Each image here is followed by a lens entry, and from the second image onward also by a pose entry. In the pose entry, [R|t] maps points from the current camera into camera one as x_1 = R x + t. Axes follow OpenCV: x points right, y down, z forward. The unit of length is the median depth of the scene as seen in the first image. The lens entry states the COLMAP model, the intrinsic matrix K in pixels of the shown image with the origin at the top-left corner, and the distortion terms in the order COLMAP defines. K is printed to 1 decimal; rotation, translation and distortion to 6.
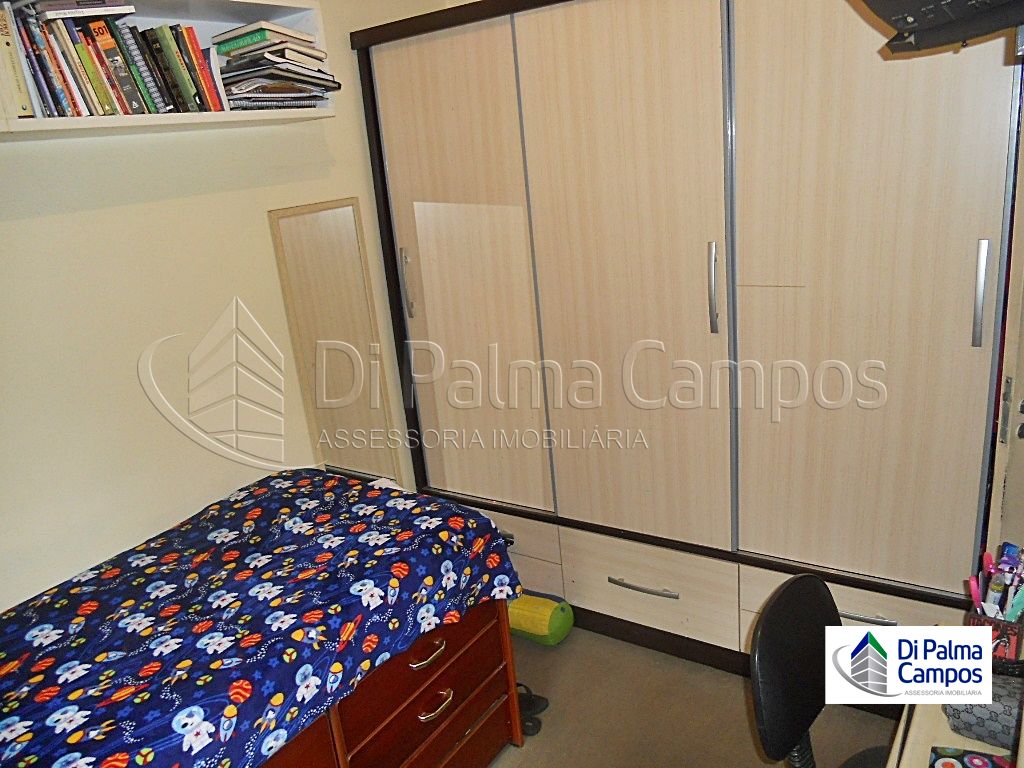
lens RADIAL K [[788.7, 0, 530.1], [0, 788.7, 394.1], [0, 0, 1]] dist [-0.003366, 0.005074]
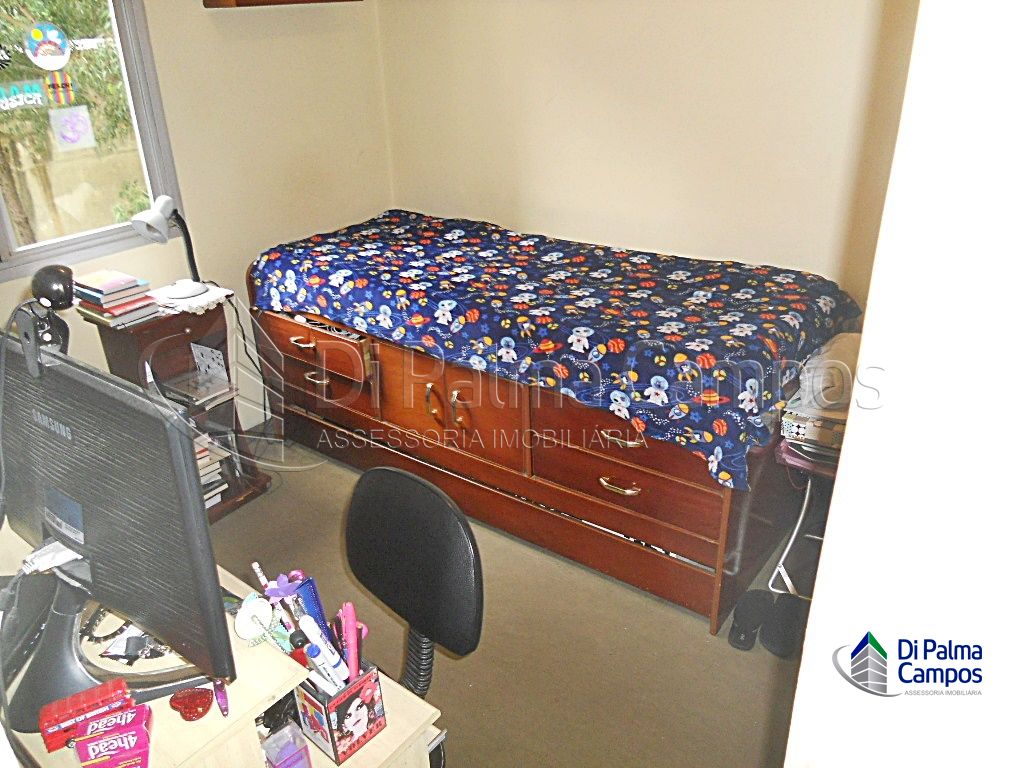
lens RADIAL K [[788.7, 0, 530.1], [0, 788.7, 394.1], [0, 0, 1]] dist [-0.003366, 0.005074]
pose [[-0.075250, 0.512287, -0.855512, 0.831624], [-0.257751, 0.818795, 0.512972, -0.254446], [0.963277, 0.259110, 0.070428, 0.867136]]
